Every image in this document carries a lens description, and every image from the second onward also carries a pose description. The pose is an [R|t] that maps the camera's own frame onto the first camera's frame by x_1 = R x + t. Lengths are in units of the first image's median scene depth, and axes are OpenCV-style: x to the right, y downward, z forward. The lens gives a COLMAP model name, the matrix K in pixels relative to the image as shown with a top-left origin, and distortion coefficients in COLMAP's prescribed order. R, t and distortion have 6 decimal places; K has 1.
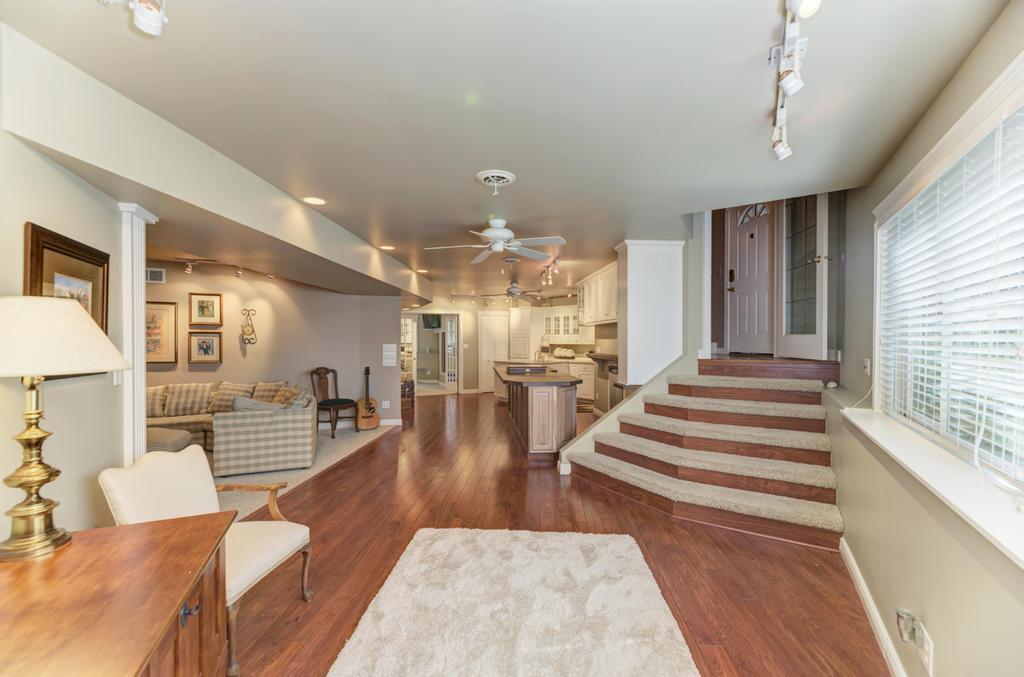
lens RADIAL K [[411.1, 0, 512.2], [0, 411.1, 343.5], [0, 0, 1]] dist [0.007966, -0.003828]
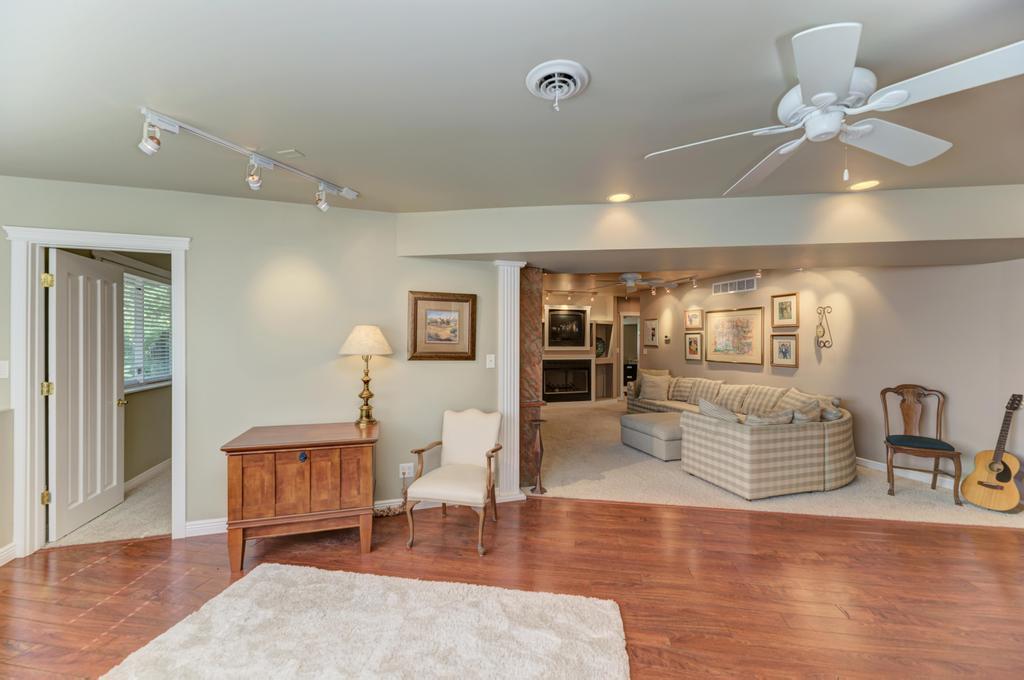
lens RADIAL K [[411.1, 0, 512.2], [0, 411.1, 345.0], [0, 0, 1]] dist [0.007966, -0.003828]
pose [[-0.107610, 0.006754, -0.994170, 0.282235], [-0.011504, 0.999902, 0.008038, -0.004196], [0.994127, 0.012302, -0.107522, 0.477508]]
